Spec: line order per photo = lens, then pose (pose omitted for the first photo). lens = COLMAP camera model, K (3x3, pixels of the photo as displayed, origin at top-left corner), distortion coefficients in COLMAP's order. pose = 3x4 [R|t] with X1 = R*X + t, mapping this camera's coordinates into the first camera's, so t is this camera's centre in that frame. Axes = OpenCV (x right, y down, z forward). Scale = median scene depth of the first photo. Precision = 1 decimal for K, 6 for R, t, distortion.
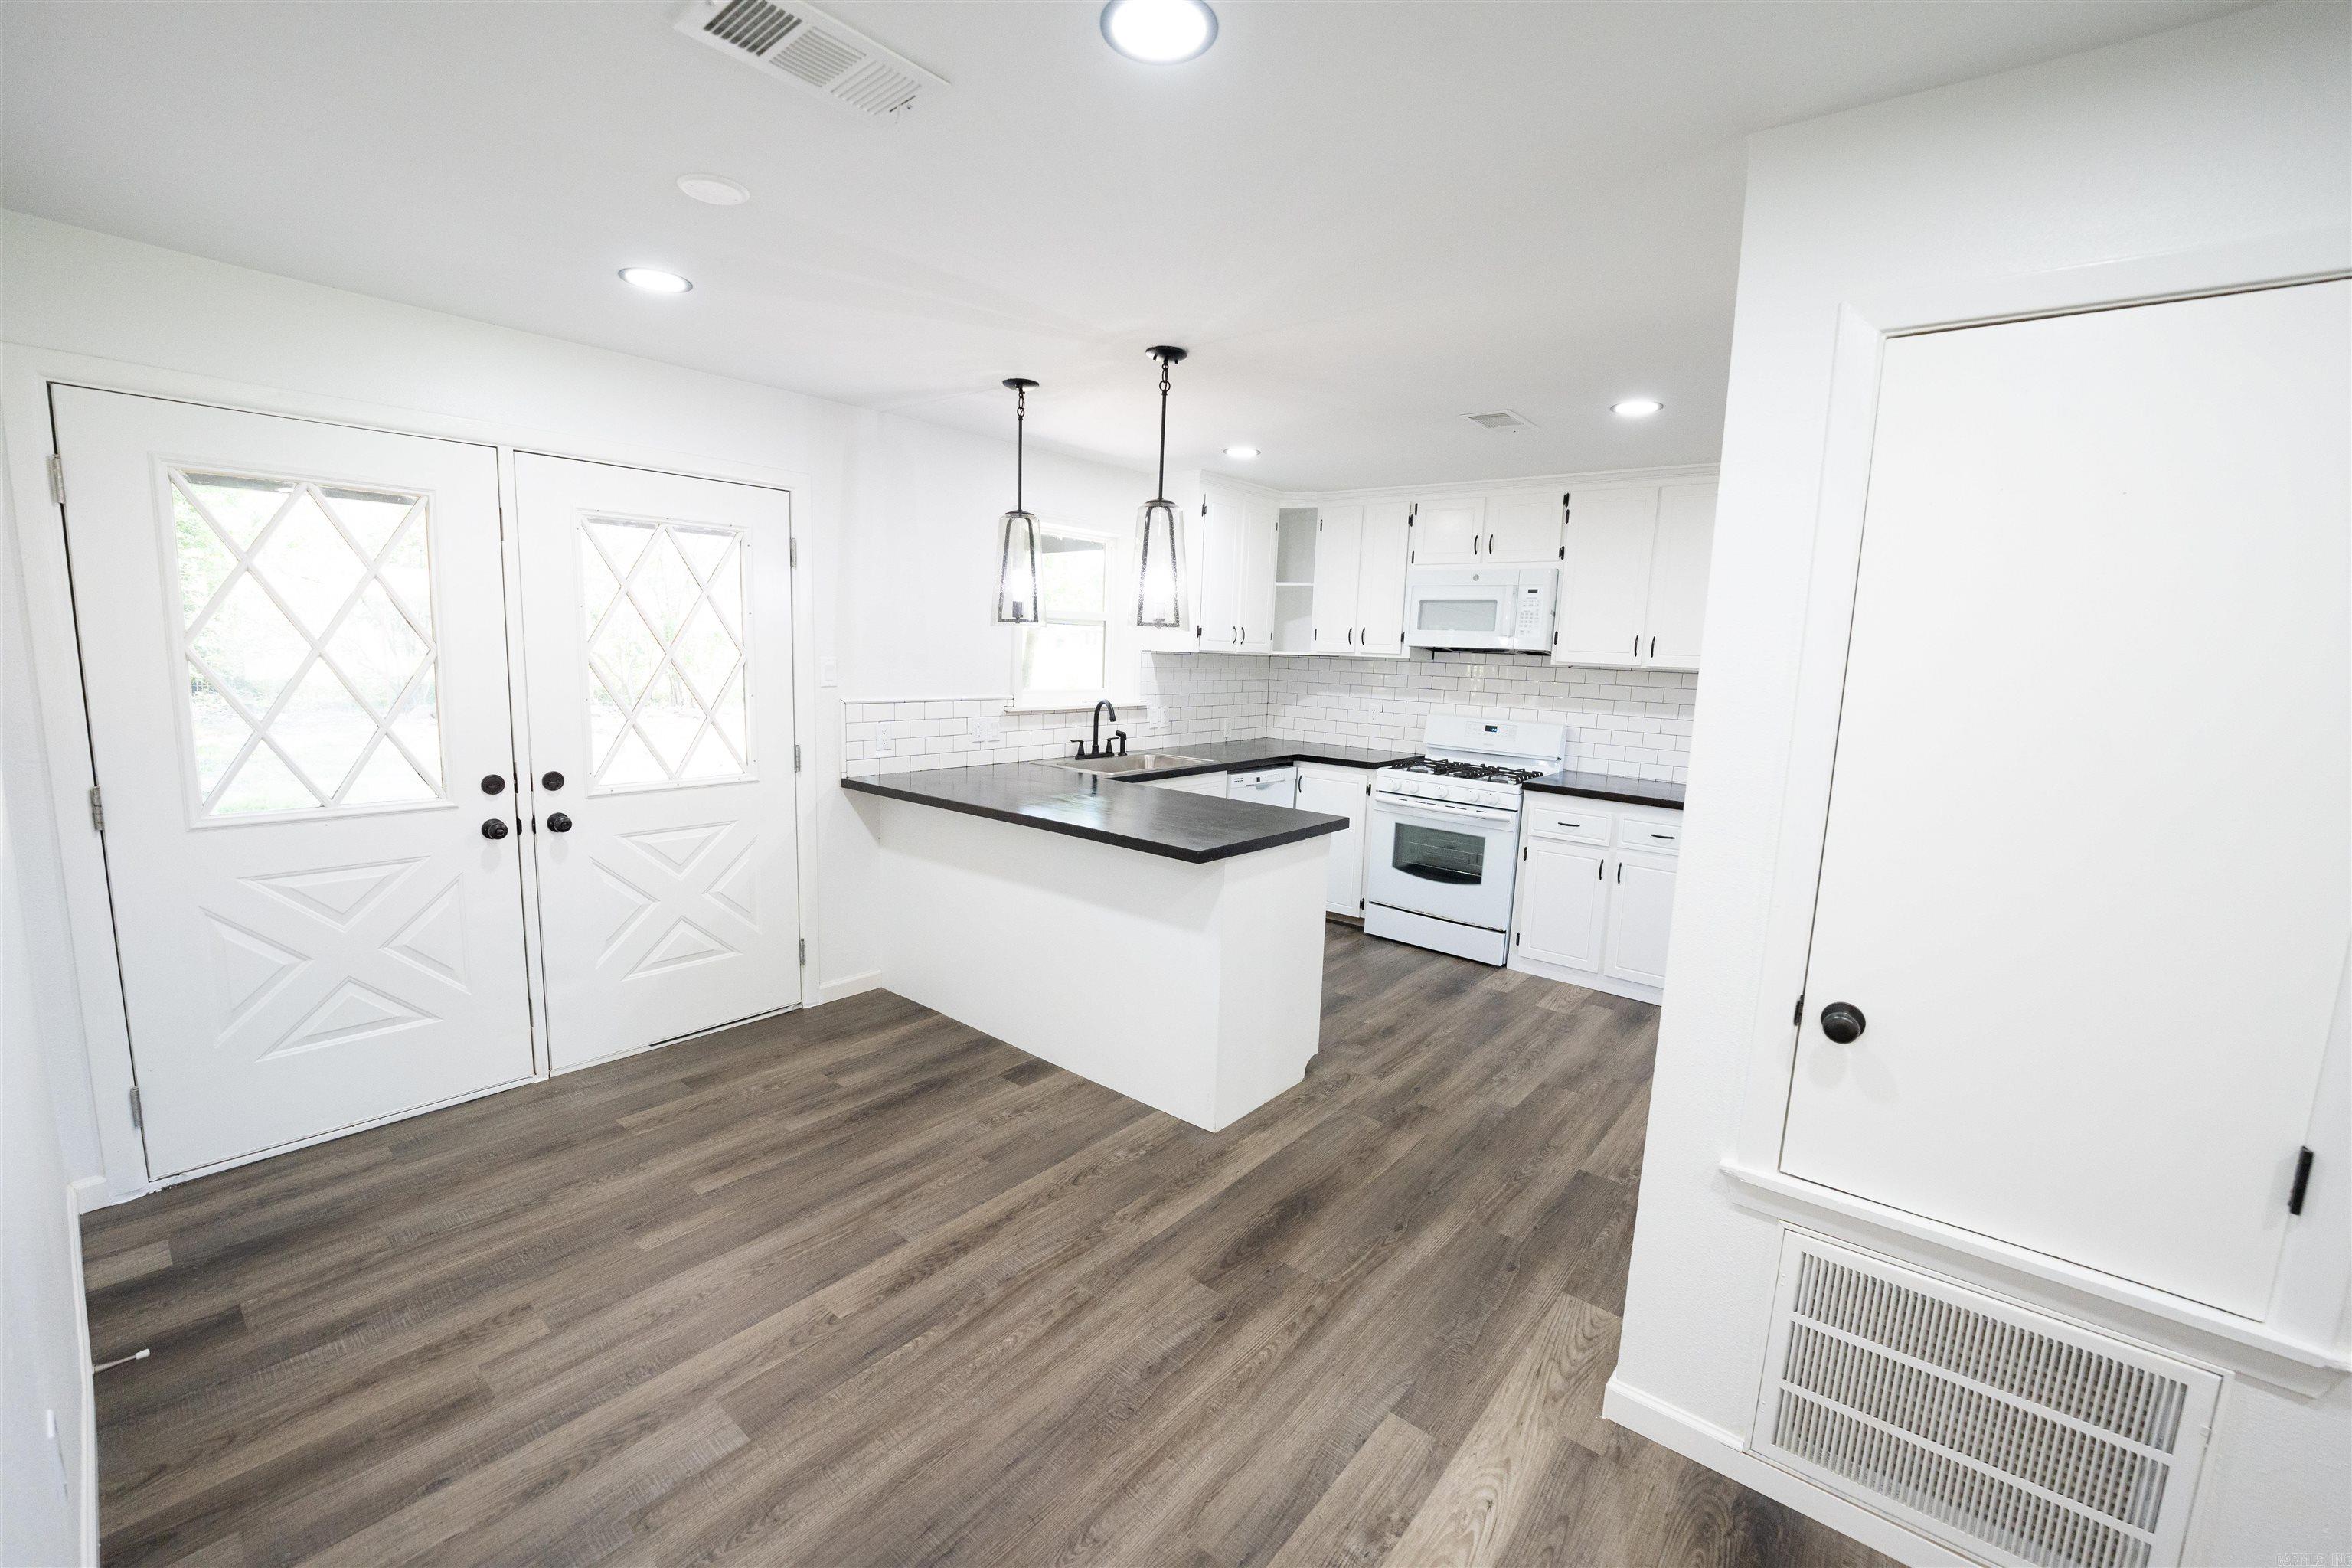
lens RADIAL K [[955.4, 0, 1178.8], [0, 955.4, 781.9], [0, 0, 1]] dist [-0.031190, 0.005073]
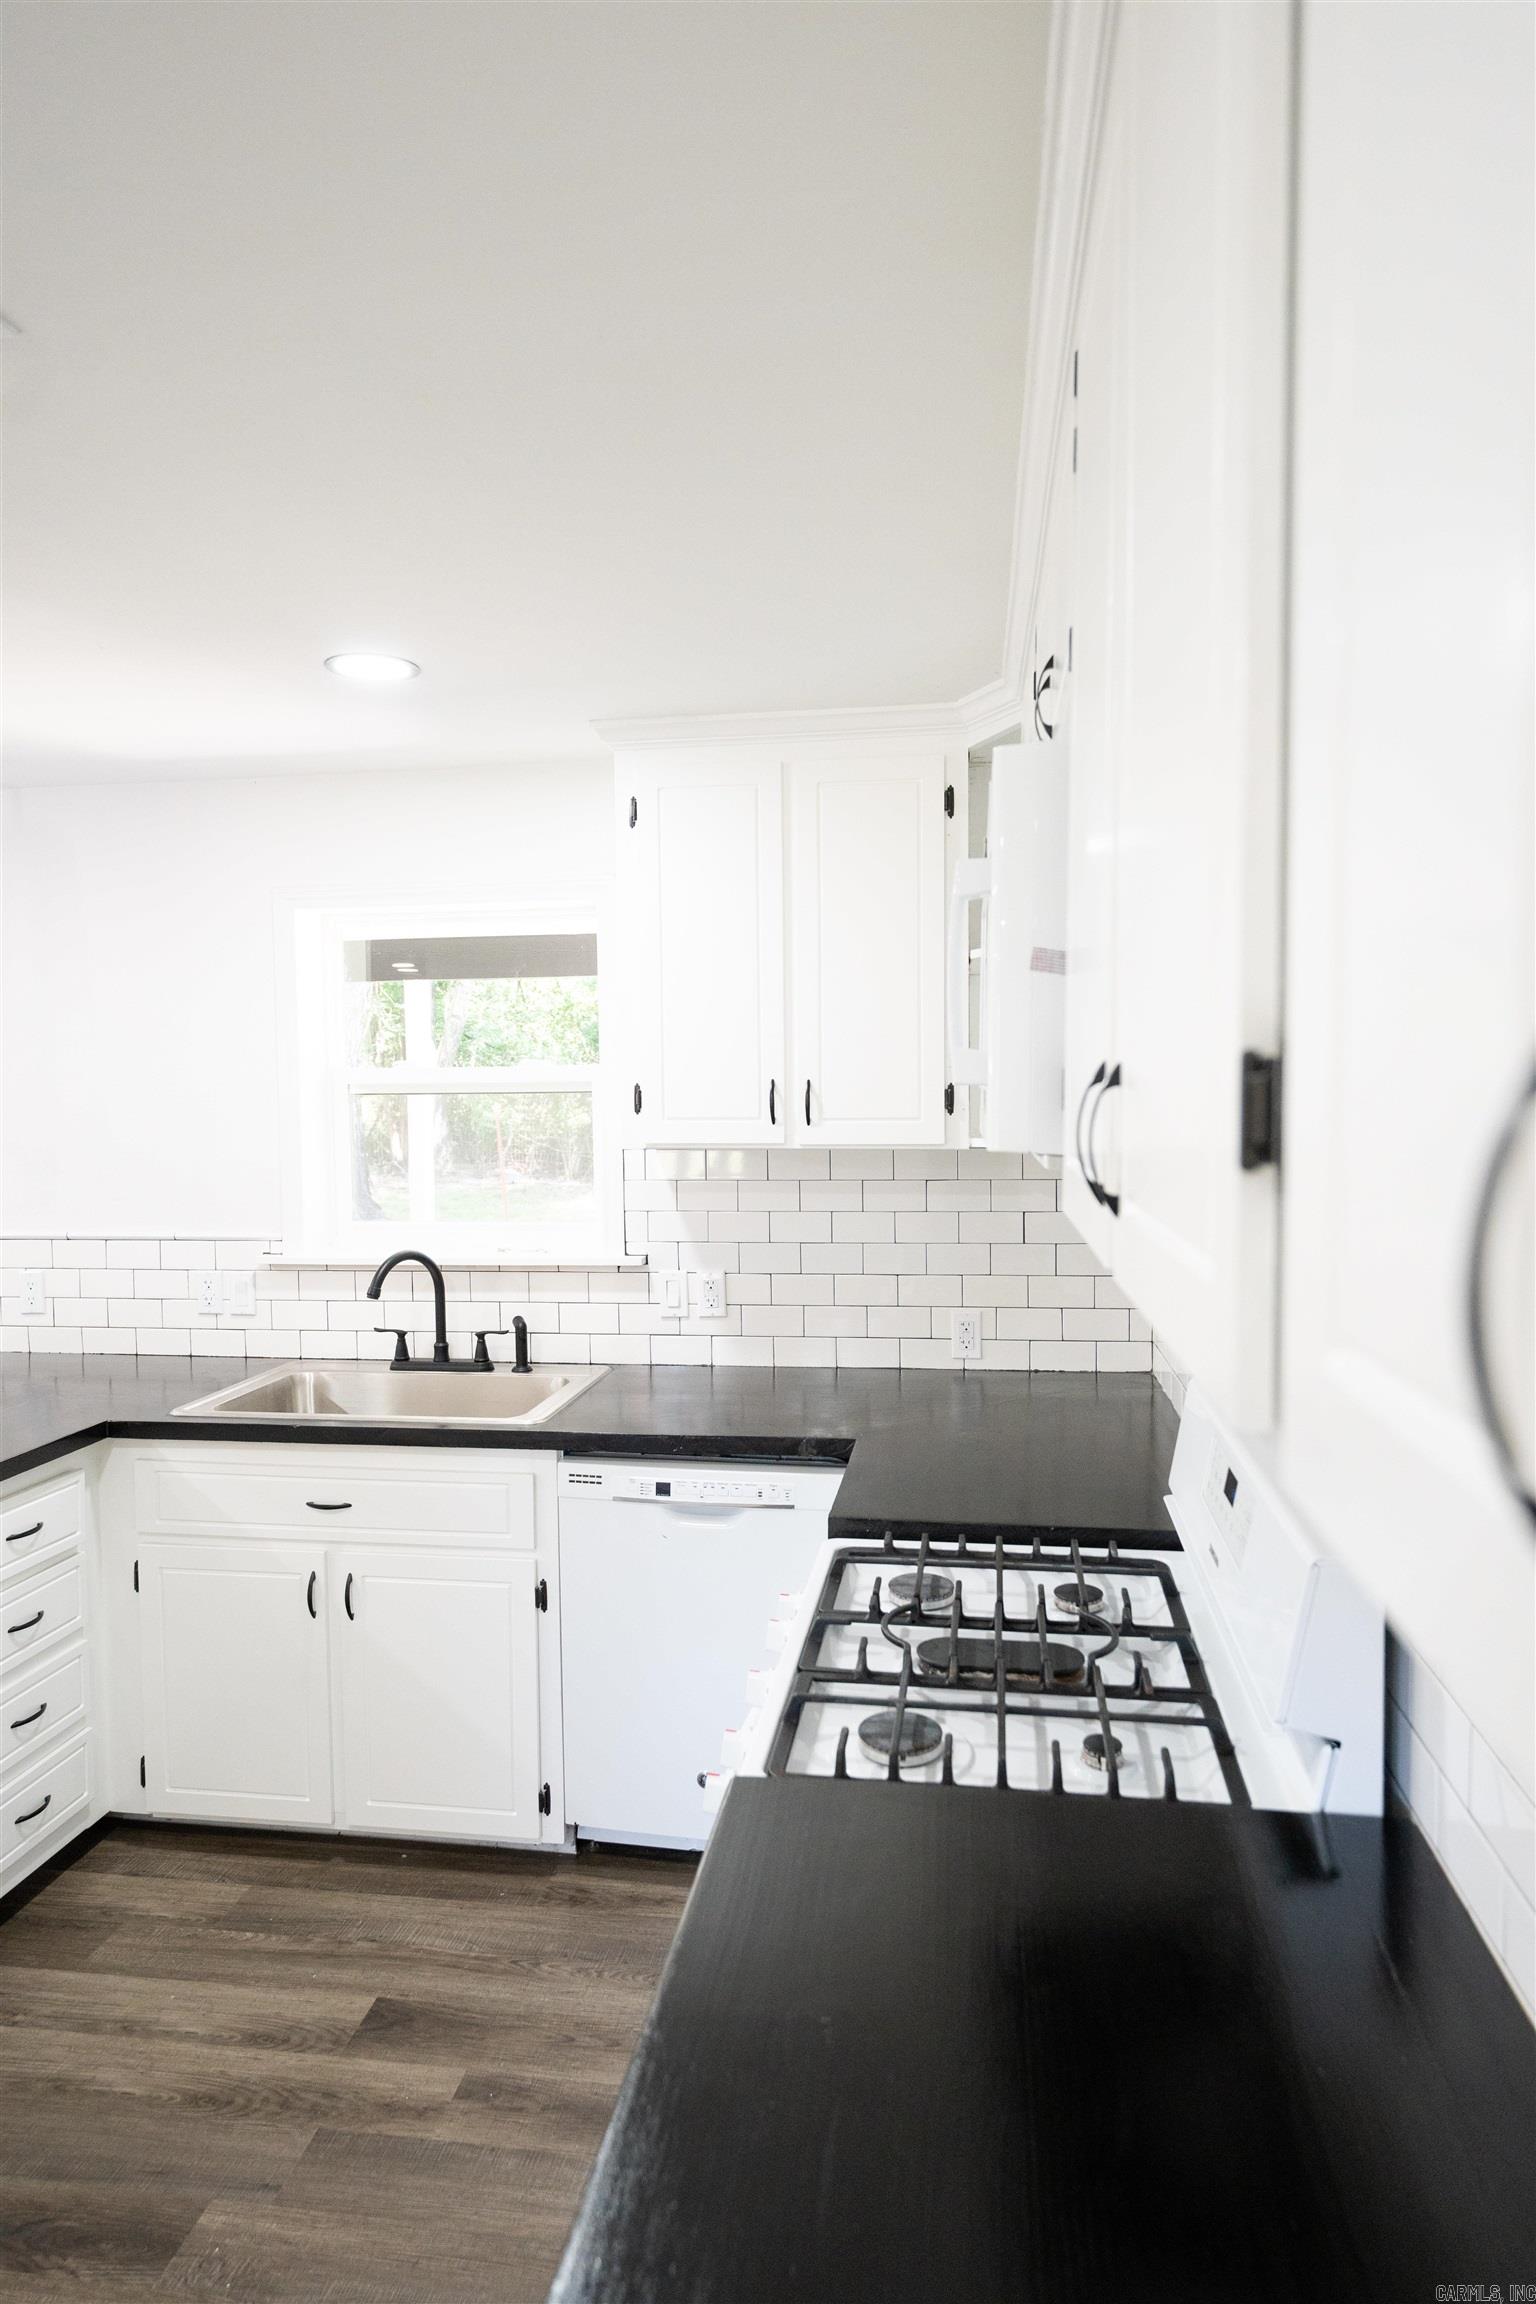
lens RADIAL K [[1351.6, 0, 777.8], [0, 1351.6, 1149.7], [0, 0, 1]] dist [0.009539, 0.000633]
pose [[0.512904, 0.003302, -0.858440, 0.835388], [-0.091927, 0.994454, -0.051099, -0.166020], [0.853510, 0.105123, 0.510363, 1.125075]]
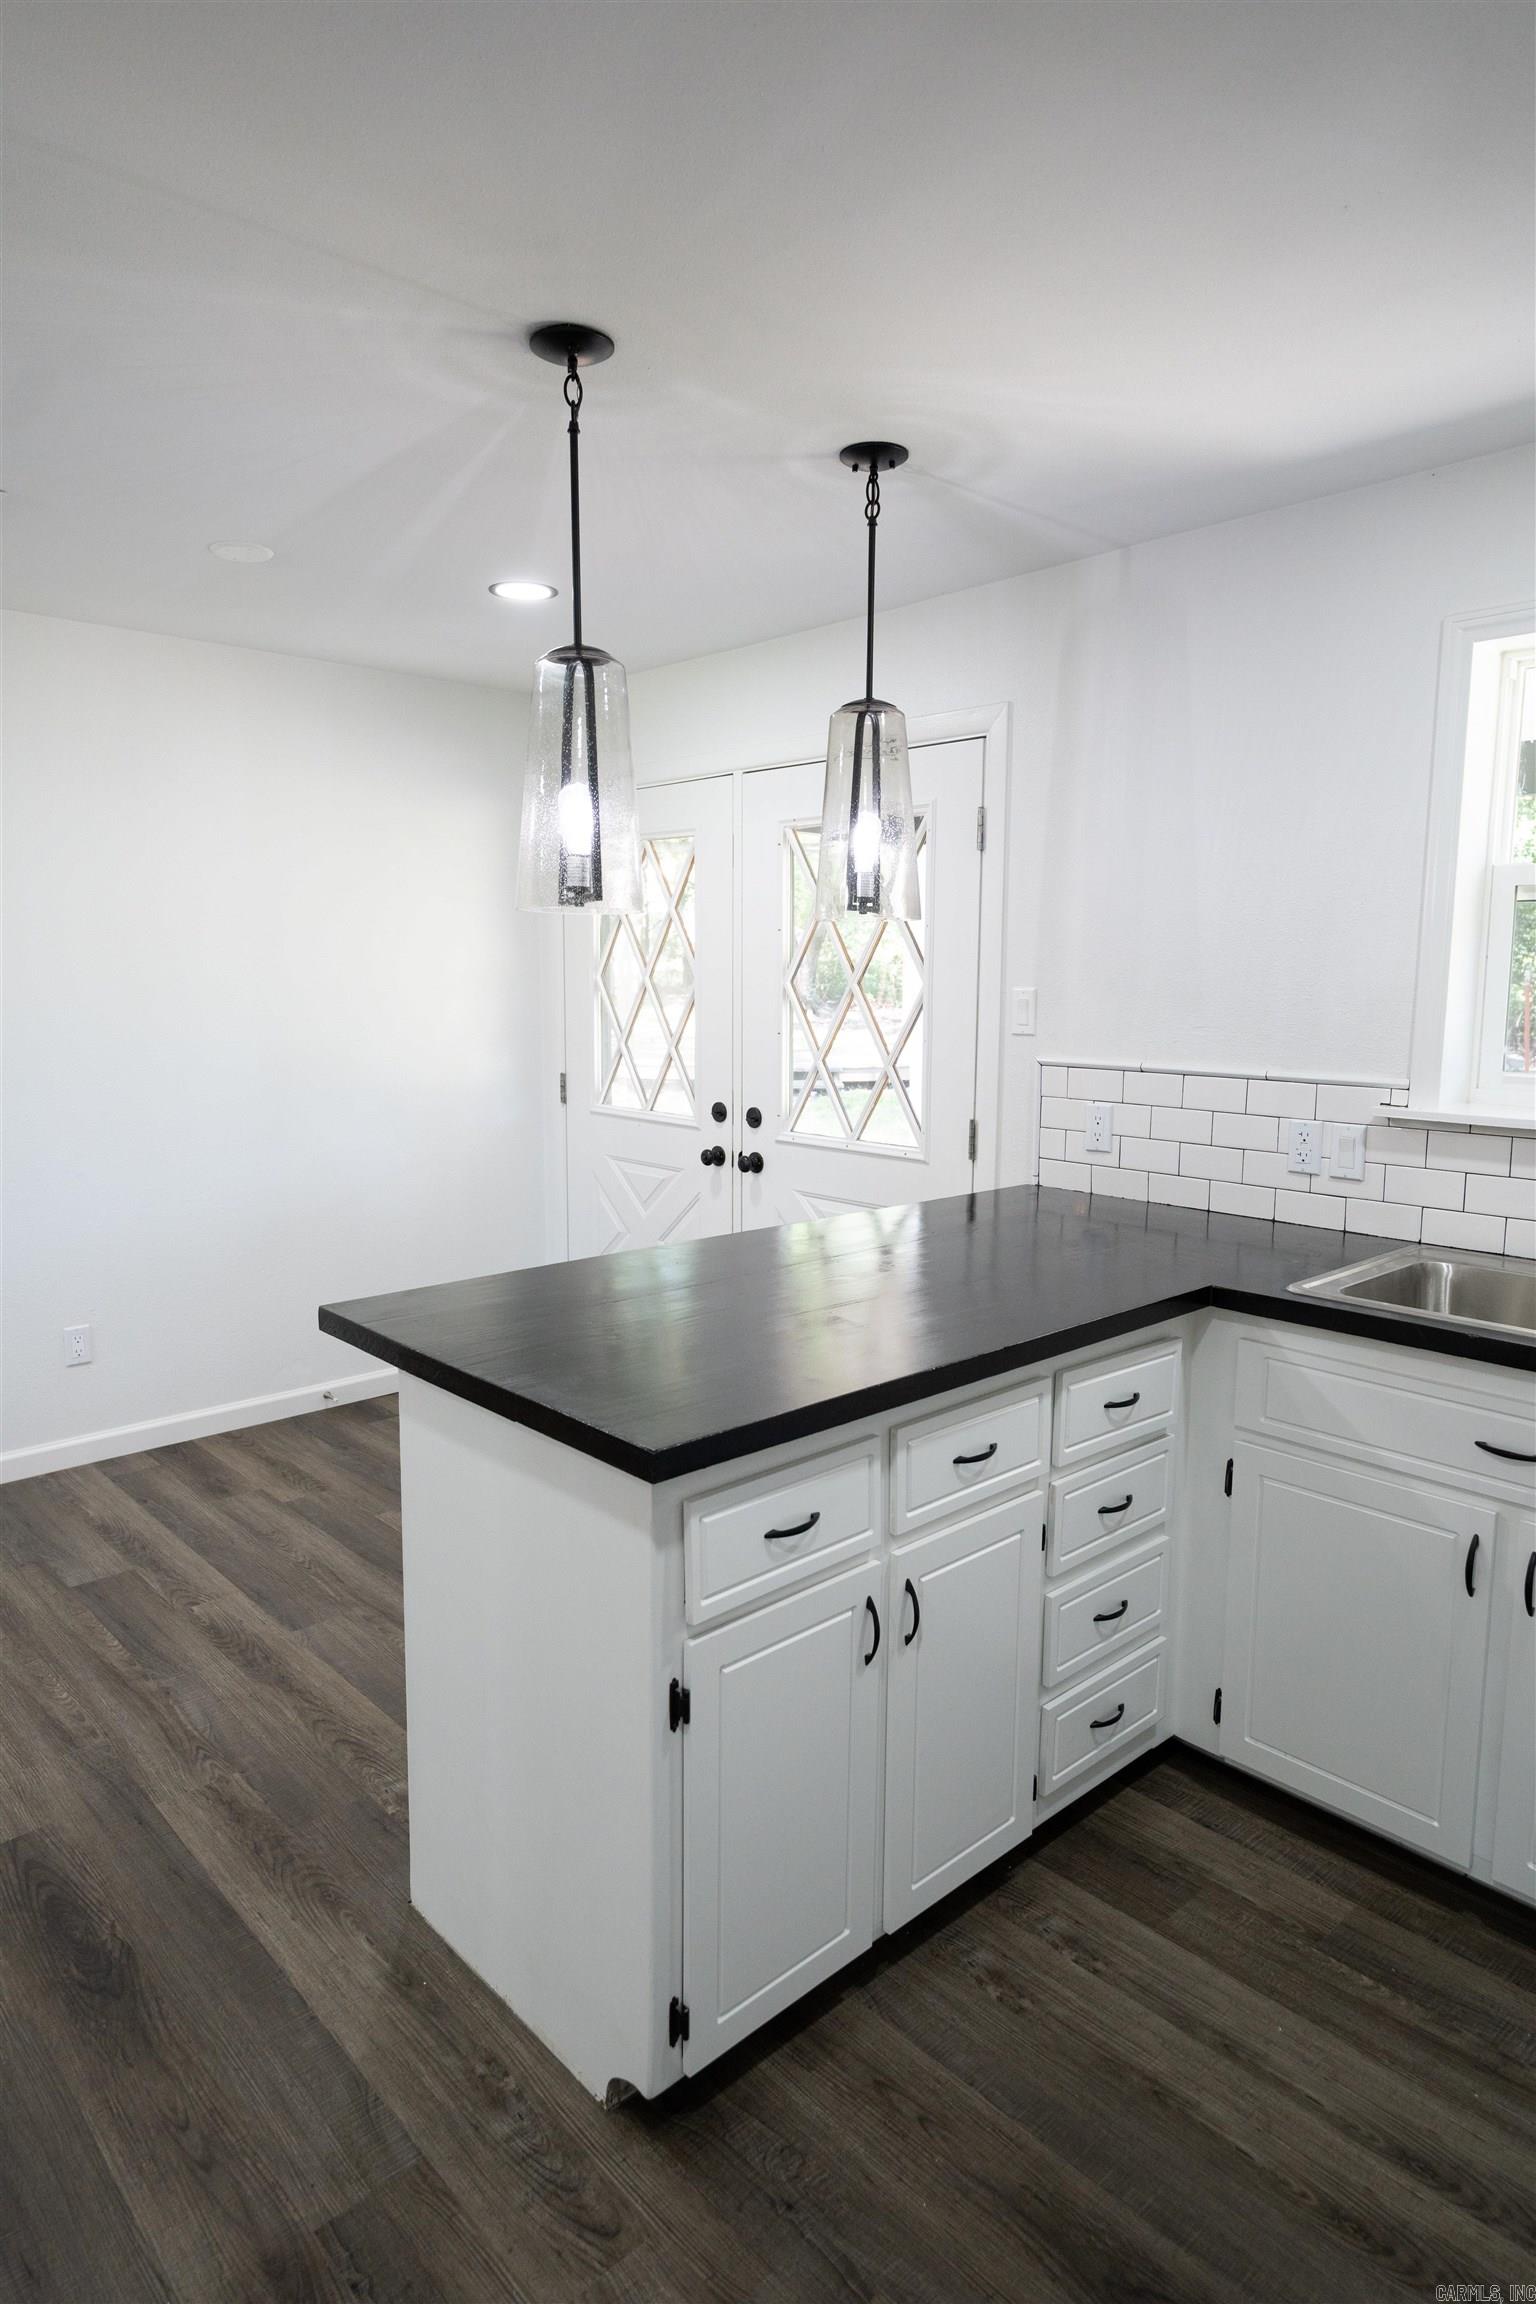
lens RADIAL K [[1351.6, 0, 762.1], [0, 1351.6, 1147.8], [0, 0, 1]] dist [0.009539, 0.000633]
pose [[-0.136970, 0.098669, -0.985649, 0.602253], [-0.147843, 0.981846, 0.118833, -0.120192], [0.979480, 0.161998, -0.119896, 1.064637]]
